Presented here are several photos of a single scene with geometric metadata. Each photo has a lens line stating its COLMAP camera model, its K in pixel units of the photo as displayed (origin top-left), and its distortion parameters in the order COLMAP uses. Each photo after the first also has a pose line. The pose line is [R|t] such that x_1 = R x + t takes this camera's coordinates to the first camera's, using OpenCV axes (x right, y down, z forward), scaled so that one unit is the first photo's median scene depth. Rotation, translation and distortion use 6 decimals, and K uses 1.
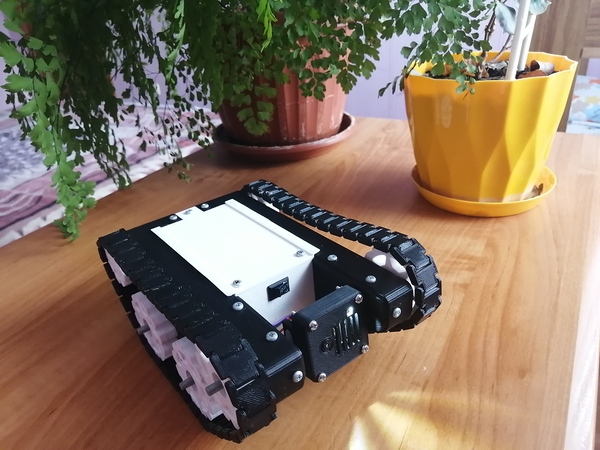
lens RADIAL K [[485.3, 0, 300.0], [0, 485.3, 225.0], [0, 0, 1]] dist [-0.047746, 0.067969]
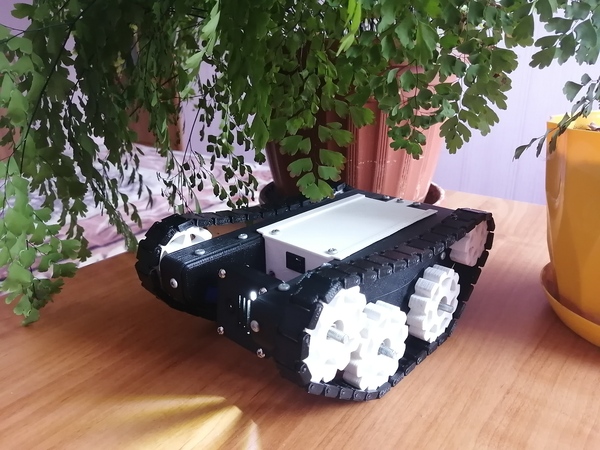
lens RADIAL K [[483.2, 0, 300.0], [0, 483.2, 225.0], [0, 0, 1]] dist [-0.043002, 0.063450]
pose [[0.987583, 0.105016, -0.116840, -0.026720], [-0.119526, 0.984927, -0.125032, -0.065679], [0.101949, 0.137445, 0.985249, 0.345985]]
